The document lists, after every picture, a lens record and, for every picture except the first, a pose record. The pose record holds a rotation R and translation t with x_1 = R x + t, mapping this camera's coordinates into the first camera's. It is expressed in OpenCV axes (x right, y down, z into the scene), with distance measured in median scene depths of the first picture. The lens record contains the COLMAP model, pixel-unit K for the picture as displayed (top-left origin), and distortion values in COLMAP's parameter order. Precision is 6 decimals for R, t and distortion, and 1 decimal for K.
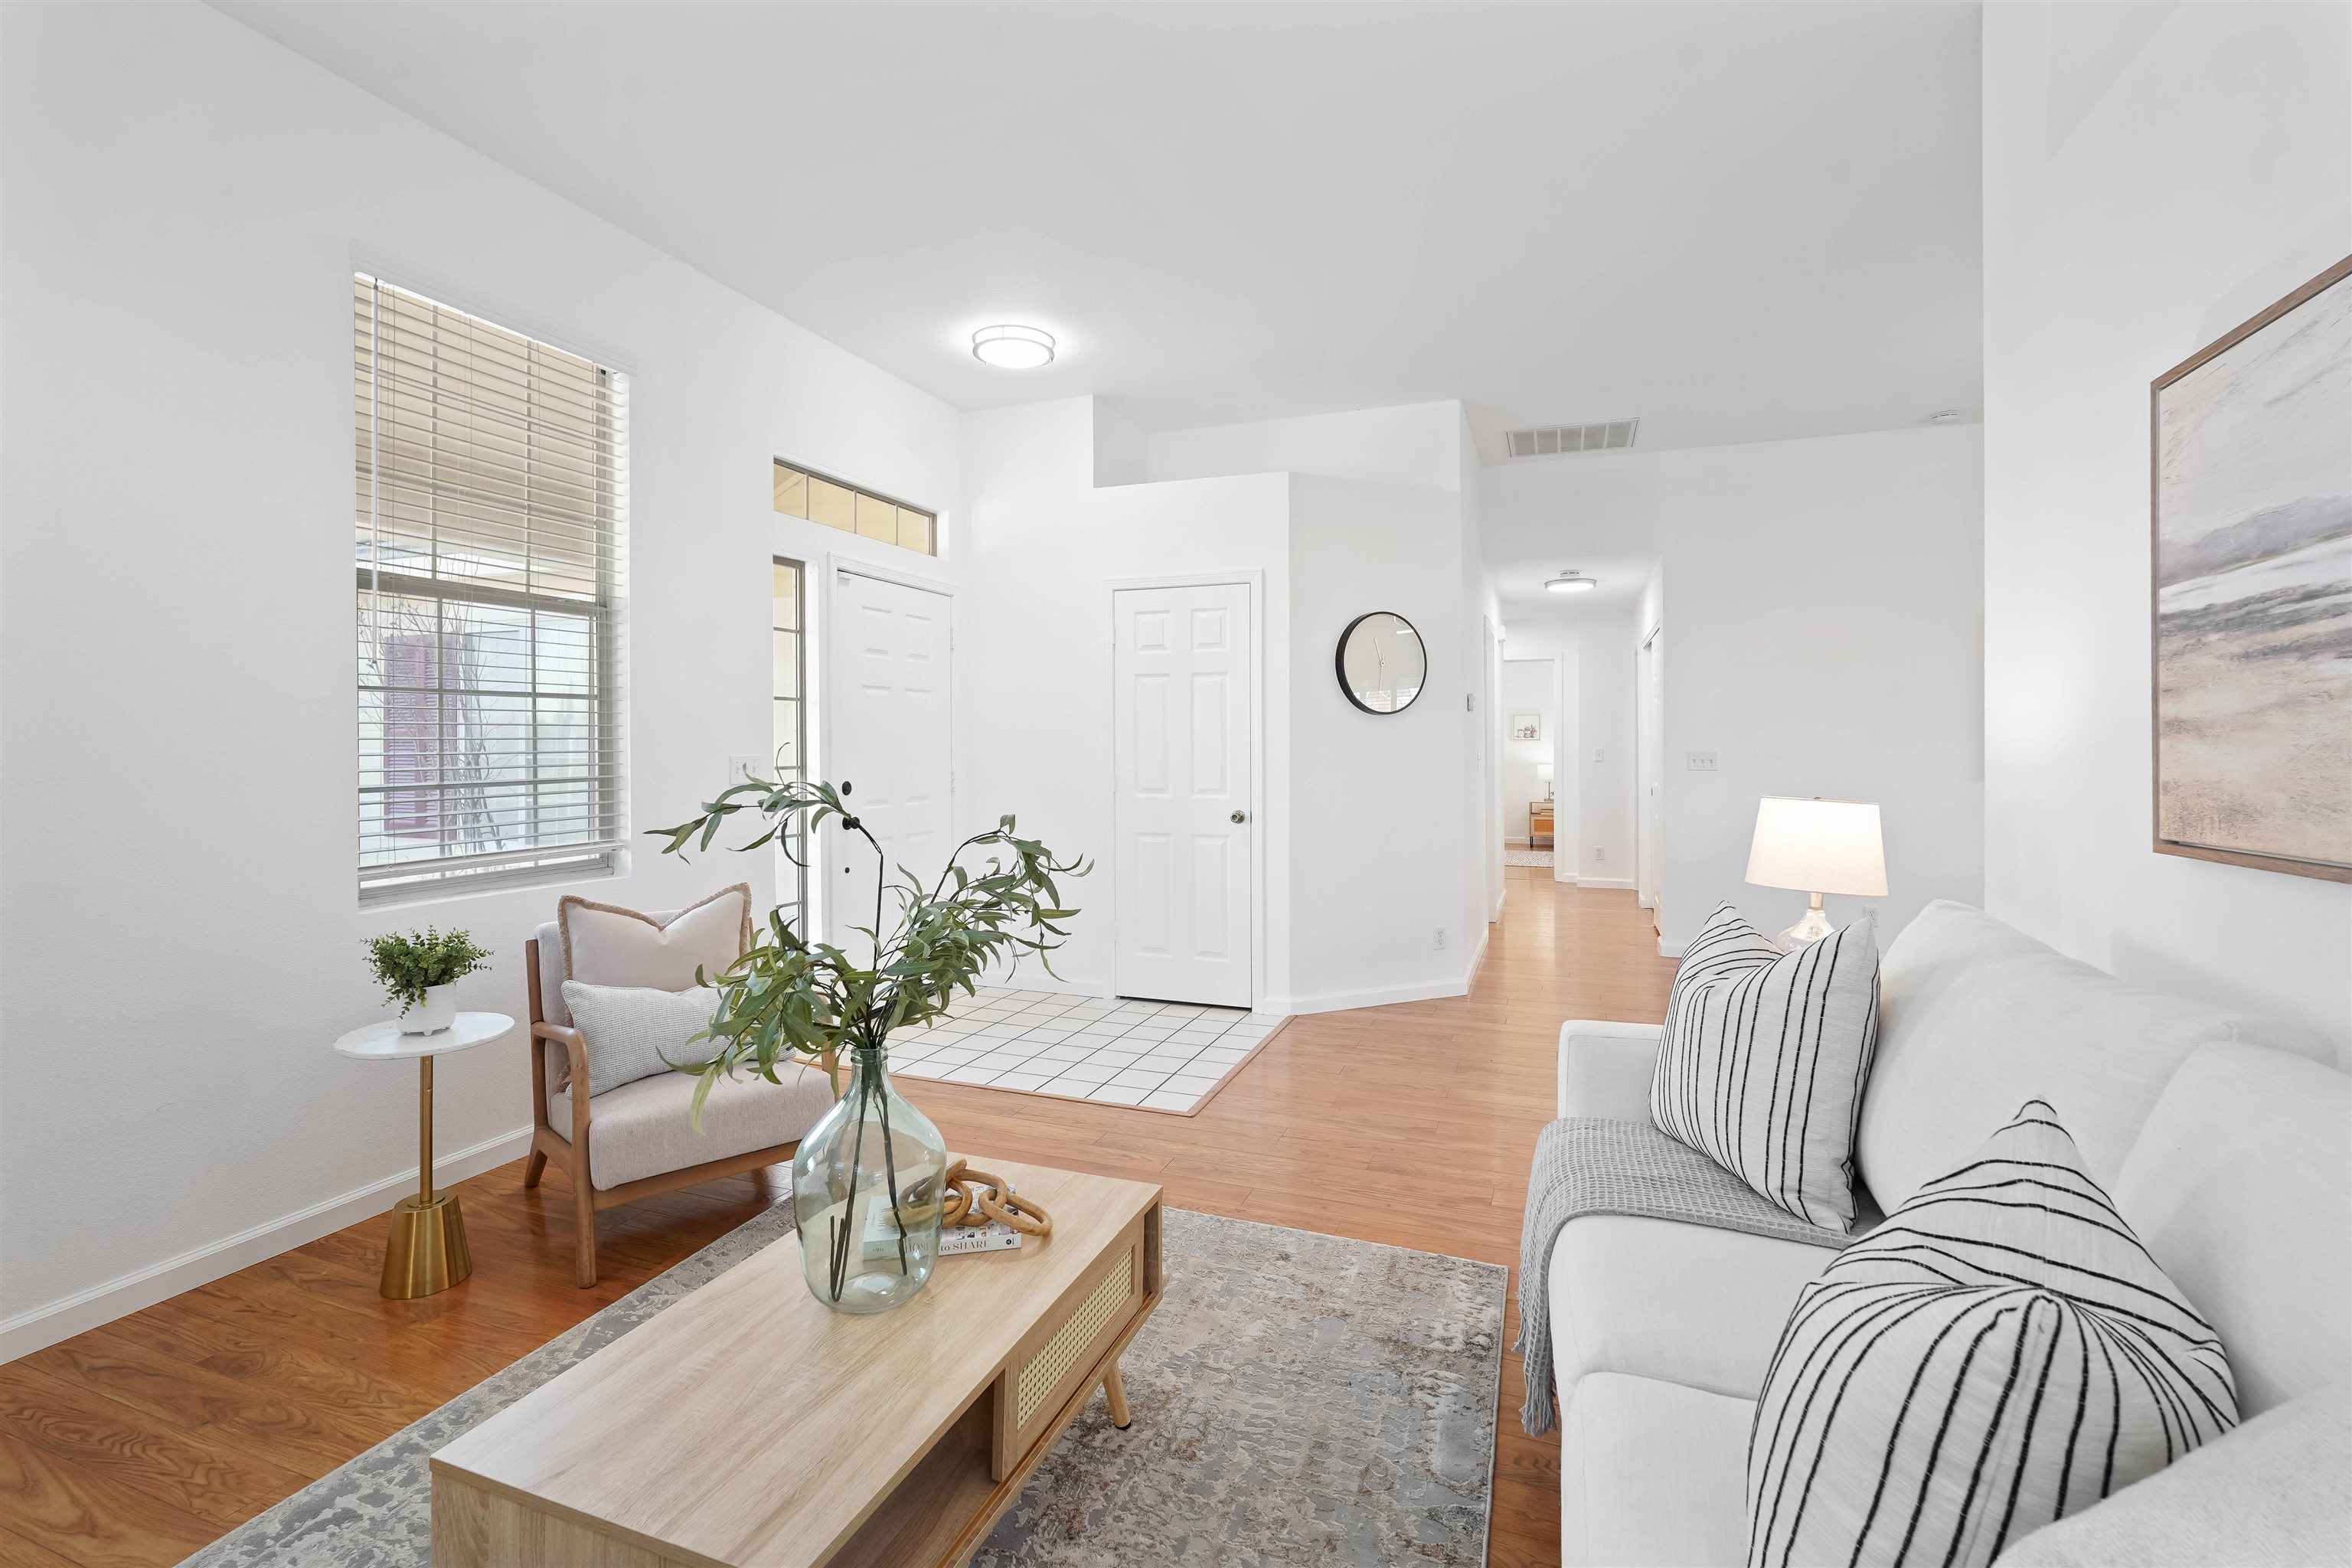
lens RADIAL K [[1090.4, 0, 1142.4], [0, 1090.4, 740.4], [0, 0, 1]] dist [0.001371, 0.000292]
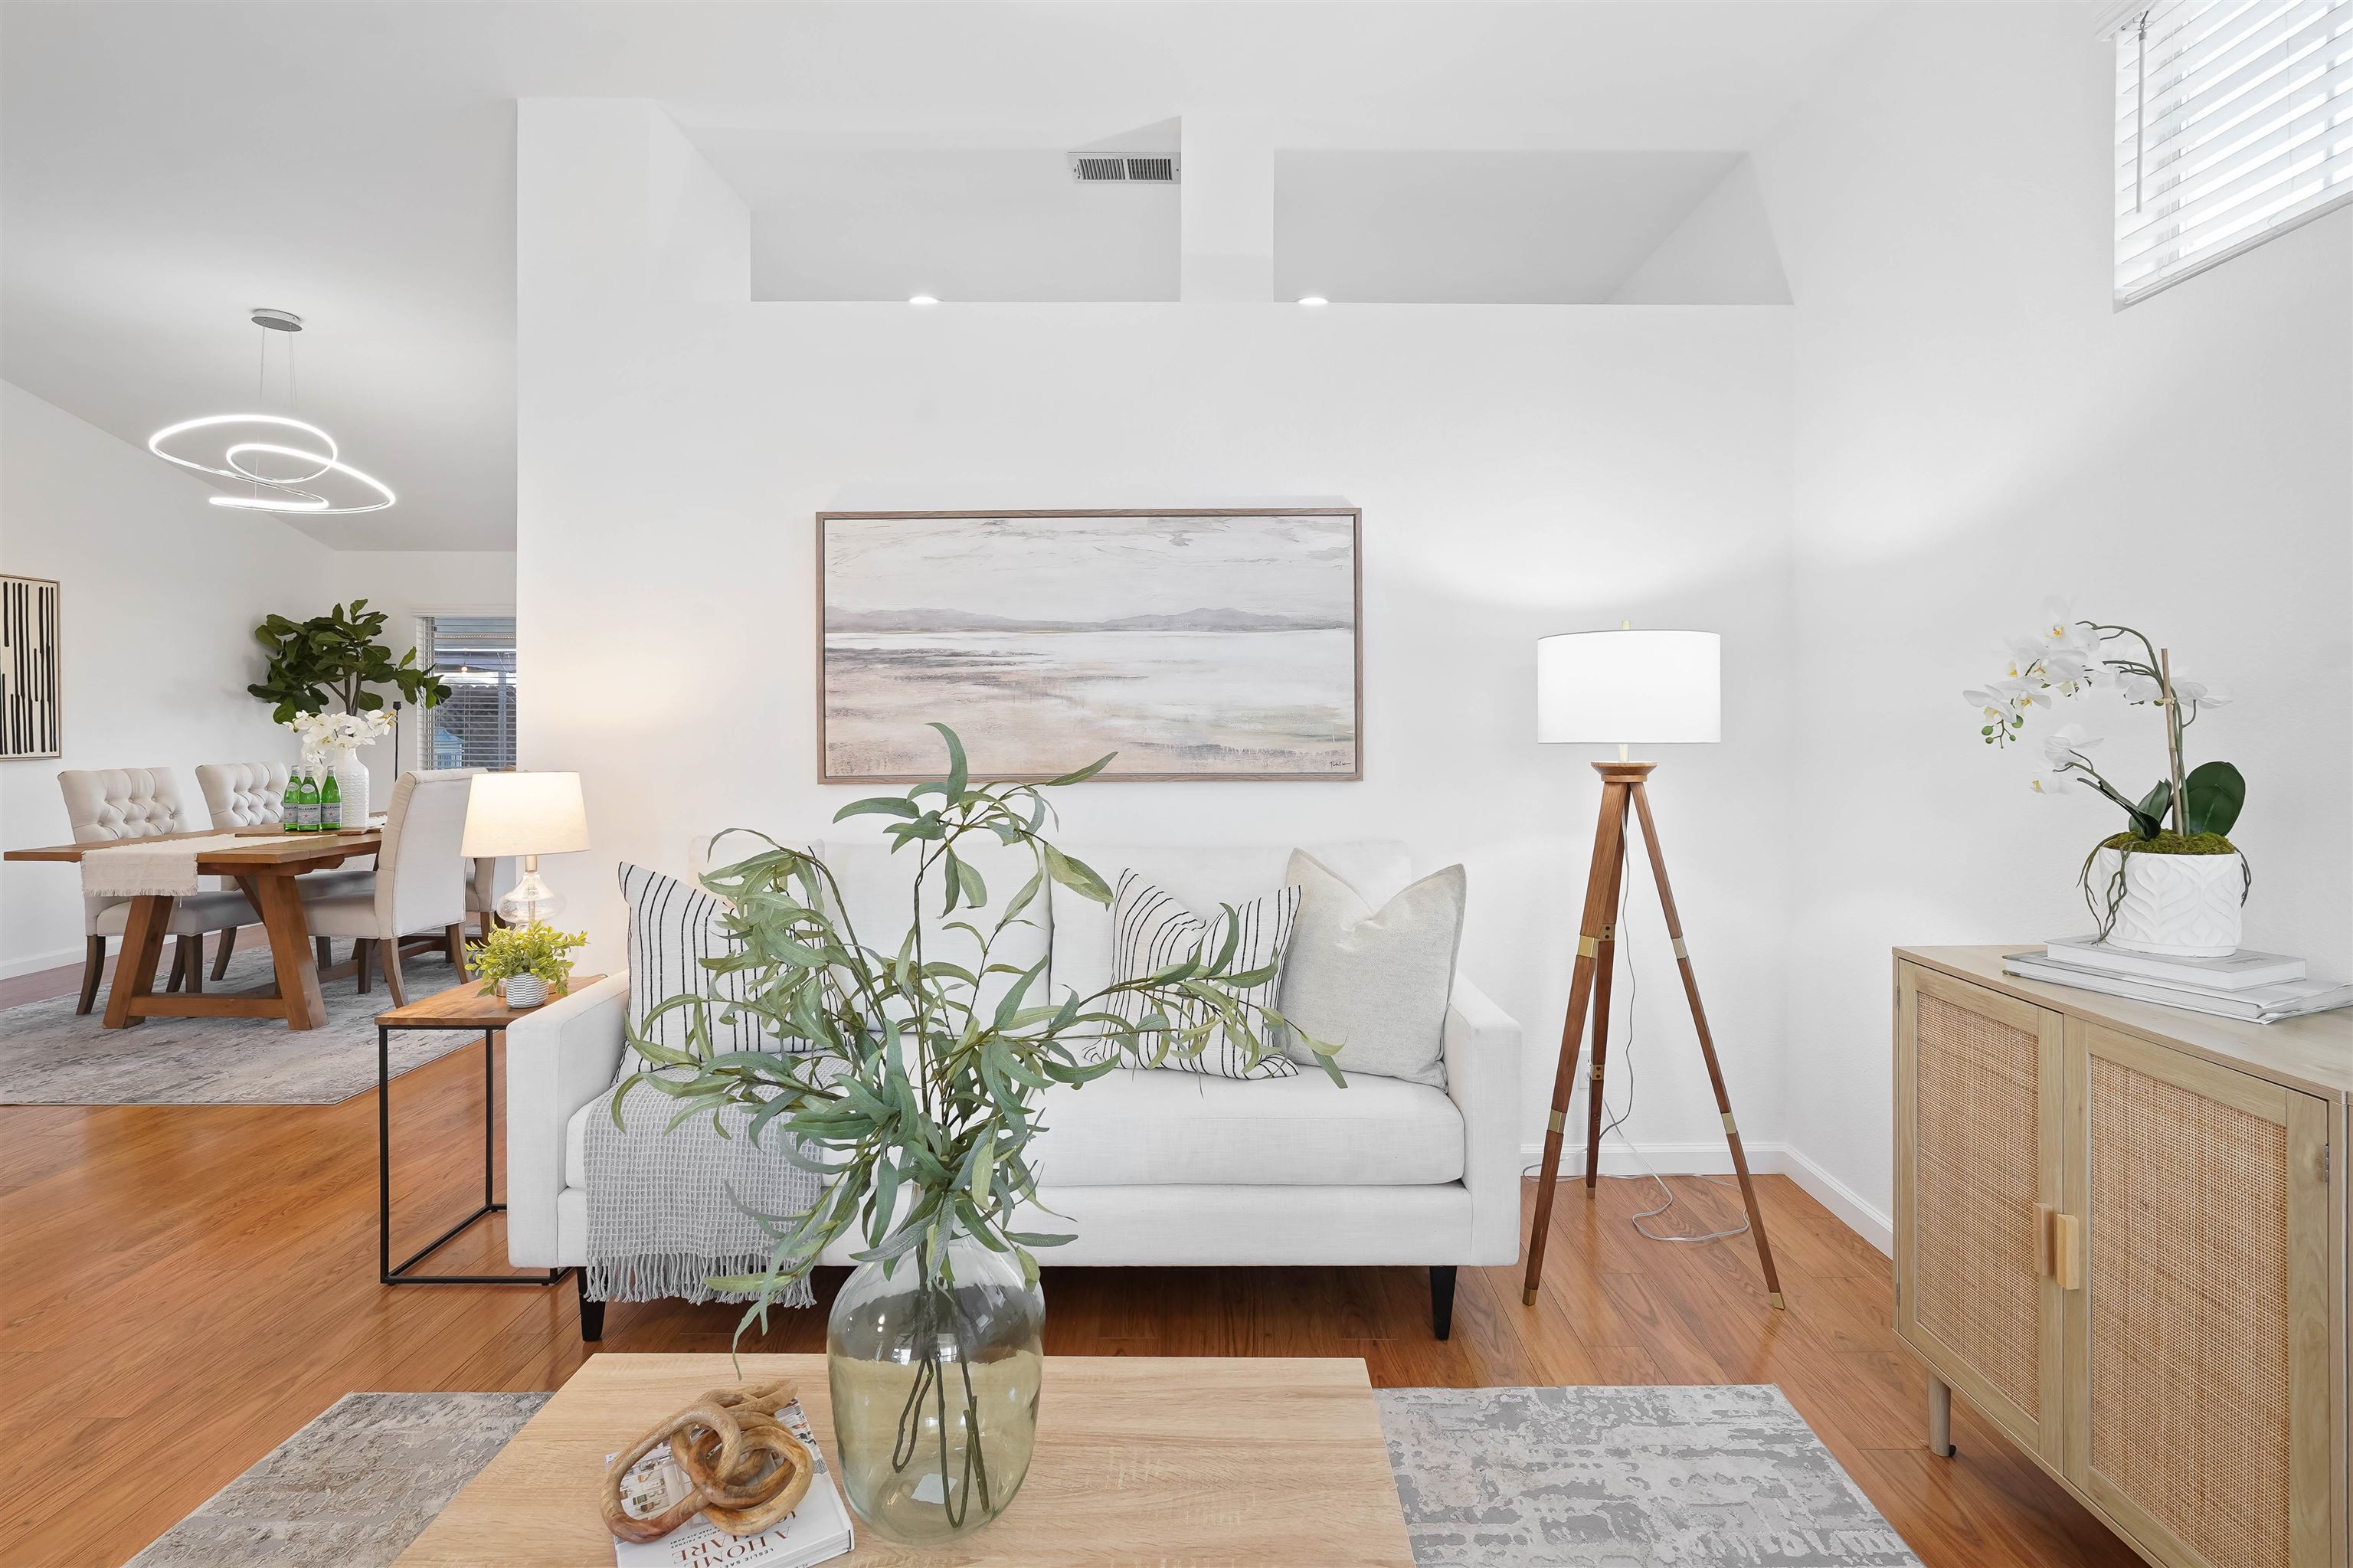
lens RADIAL K [[1090.9, 0, 1142.9], [0, 1090.9, 740.4], [0, 0, 1]] dist [0.001371, 0.000292]
pose [[-0.373416, -0.015331, 0.927537, -0.910847], [-0.007489, 0.999881, 0.013512, 0.005846], [-0.927634, -0.001901, -0.373487, 1.214138]]
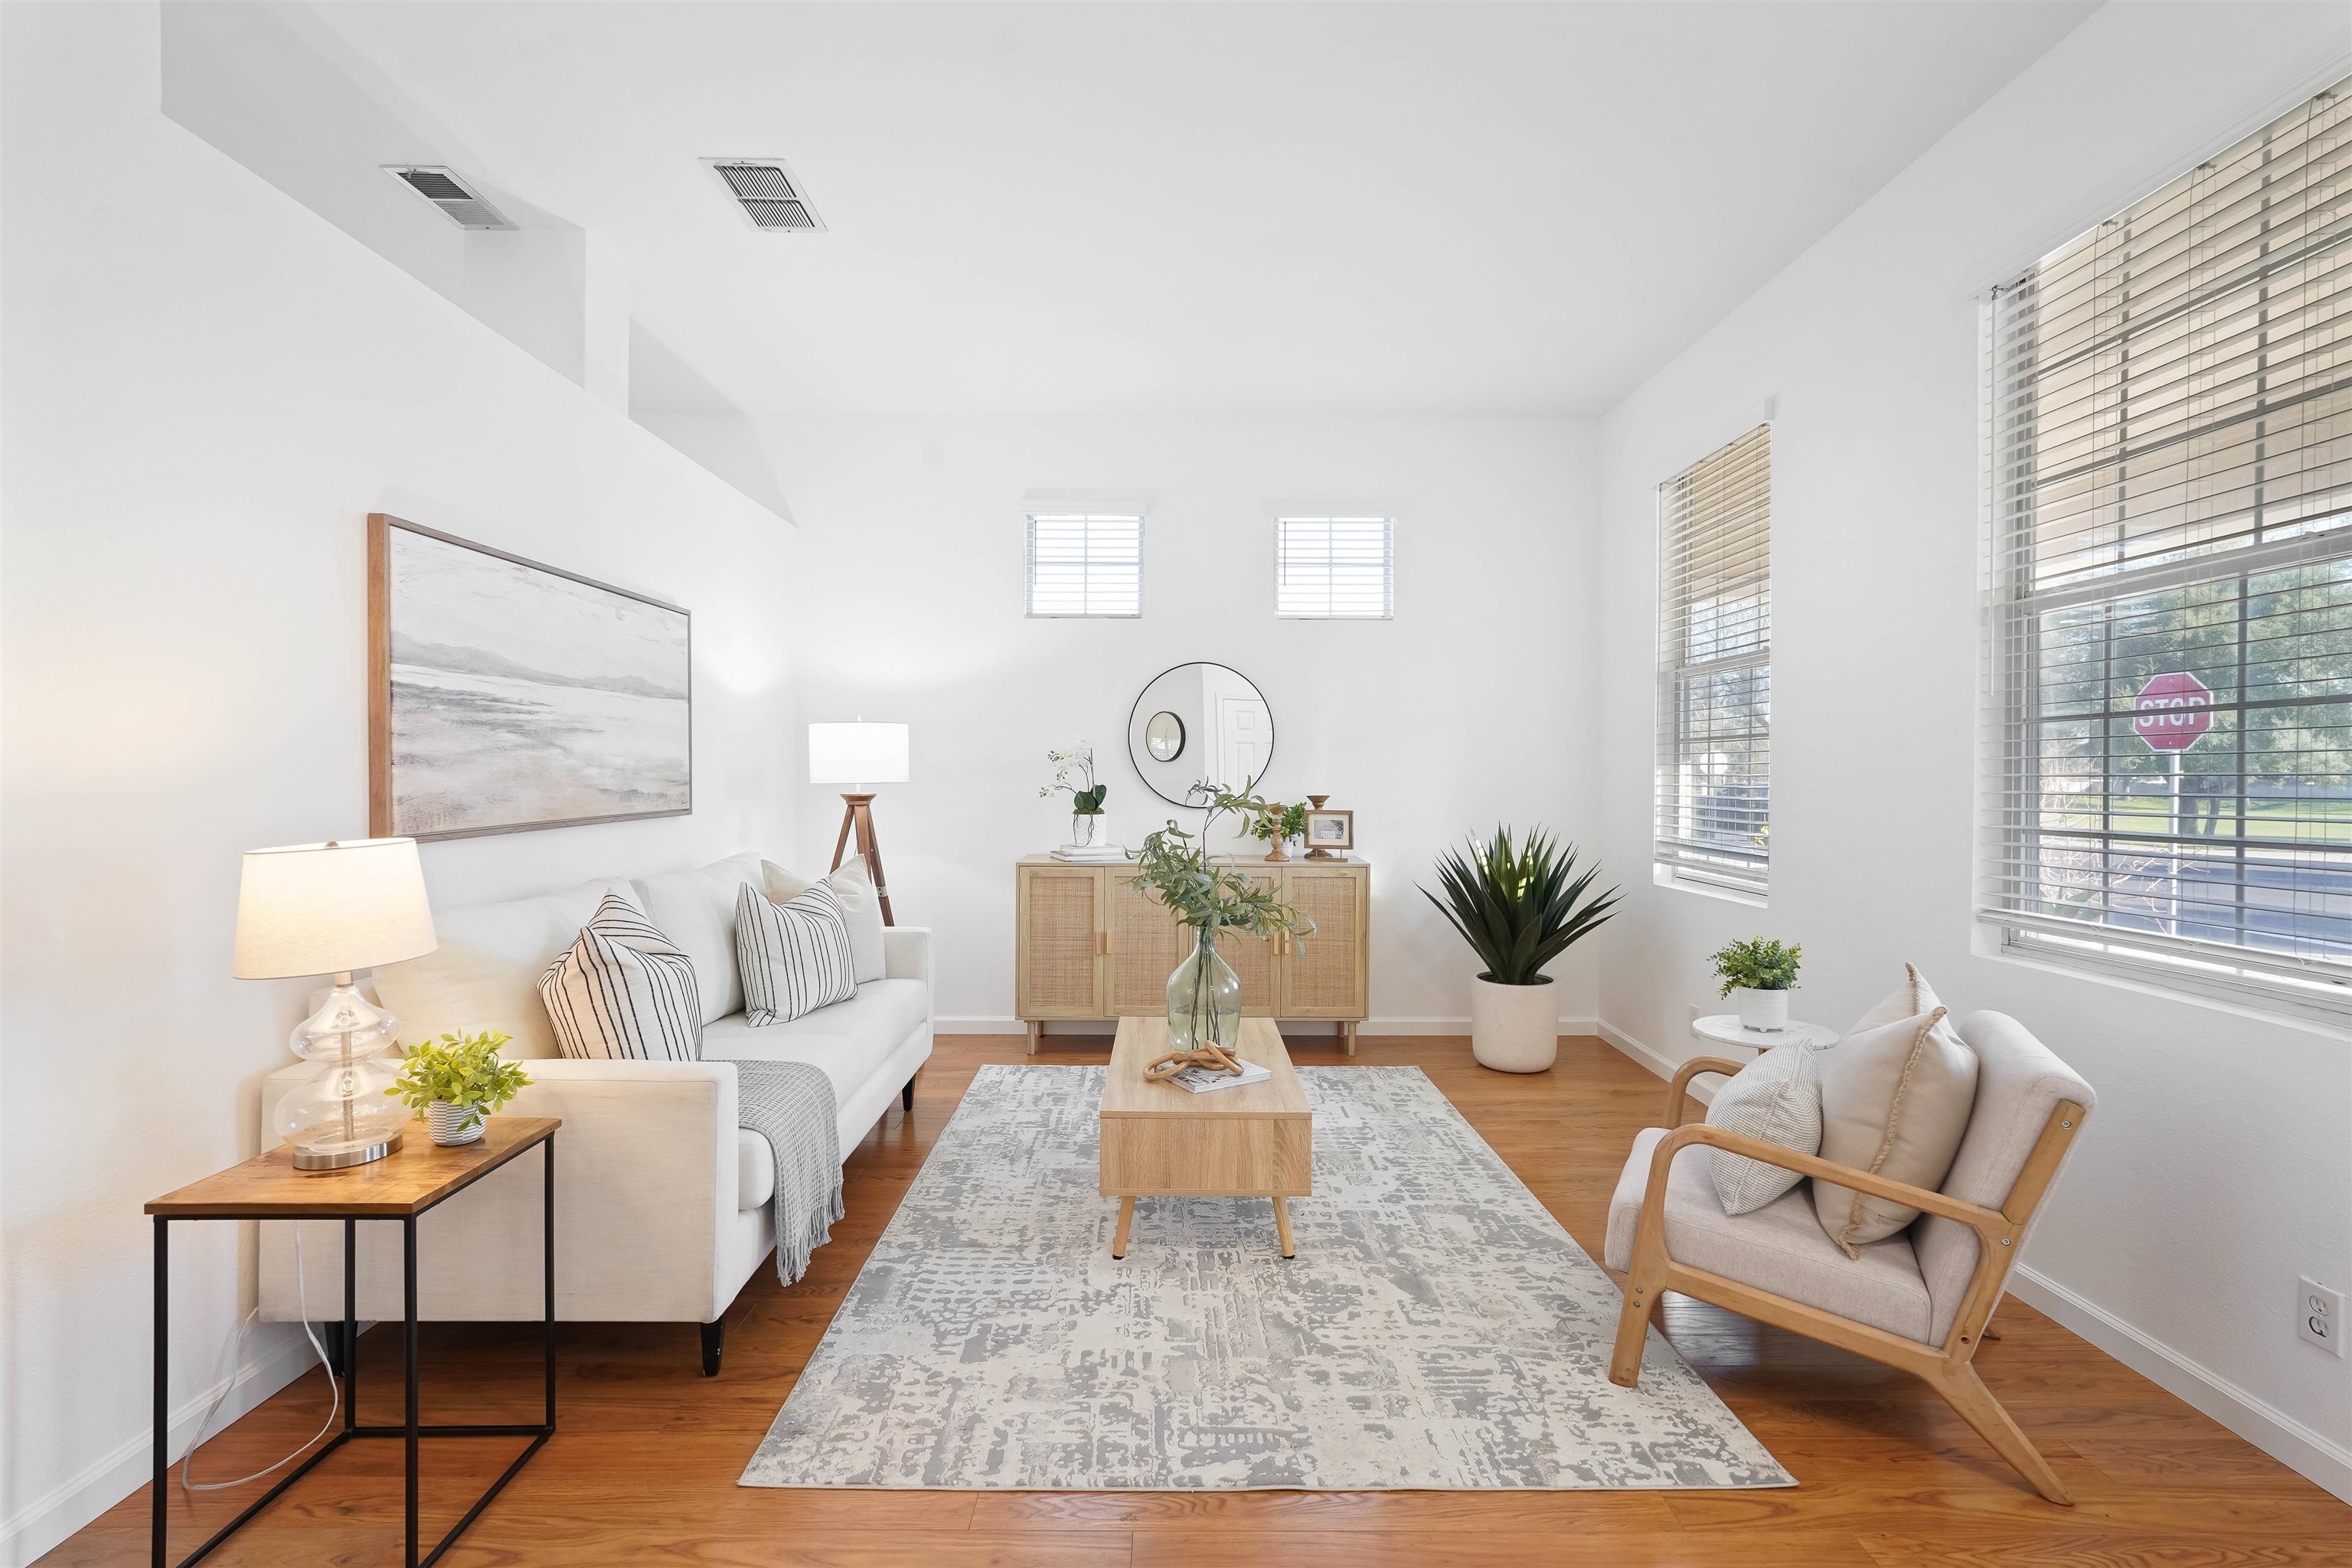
lens RADIAL K [[1013.8, 0, 1176.0], [0, 1013.8, 784.0], [0, 0, 1]] dist [-0.014313, 0.006823]
pose [[-0.931346, -0.001852, -0.364131, 0.462189], [-0.004576, 0.999968, 0.006619, 0.007720], [0.364107, 0.007831, -0.931324, 2.703893]]
